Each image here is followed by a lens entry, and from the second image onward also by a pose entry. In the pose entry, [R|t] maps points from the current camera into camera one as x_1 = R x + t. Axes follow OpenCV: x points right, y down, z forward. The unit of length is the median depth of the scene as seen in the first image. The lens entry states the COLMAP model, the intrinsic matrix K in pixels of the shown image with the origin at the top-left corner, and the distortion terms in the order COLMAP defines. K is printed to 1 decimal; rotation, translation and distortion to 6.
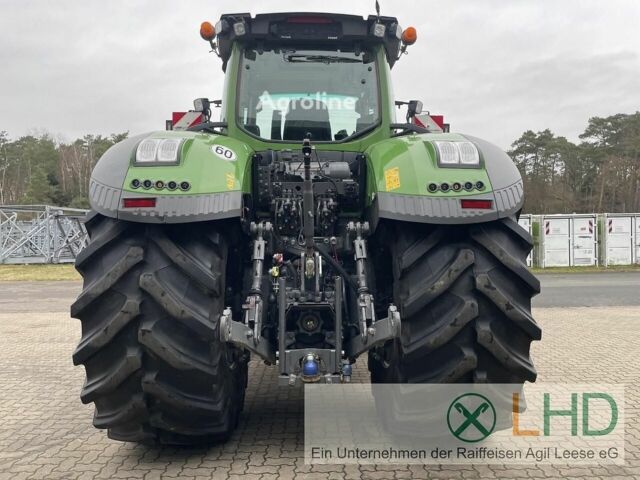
lens RADIAL K [[506.1, 0, 320.0], [0, 506.1, 240.0], [0, 0, 1]] dist [-0.005326, -0.001816]
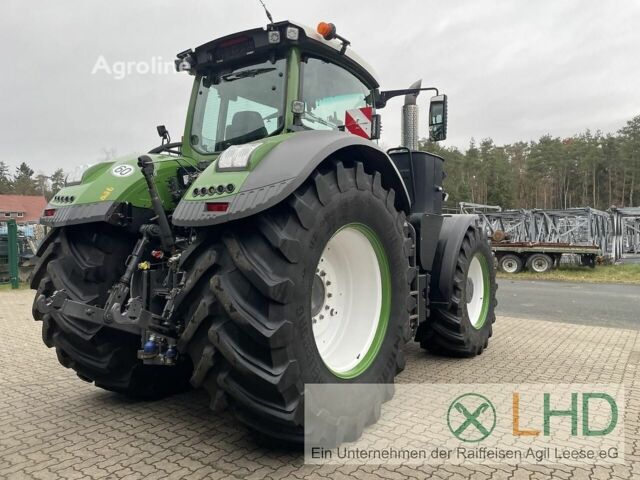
lens RADIAL K [[513.4, 0, 320.0], [0, 513.4, 240.0], [0, 0, 1]] dist [0.010905, 0.003228]
pose [[0.784352, 0.013865, -0.620161, 1.012528], [-0.010490, 0.999904, 0.009088, -0.013522], [0.620228, -0.000622, 0.784422, 0.279921]]
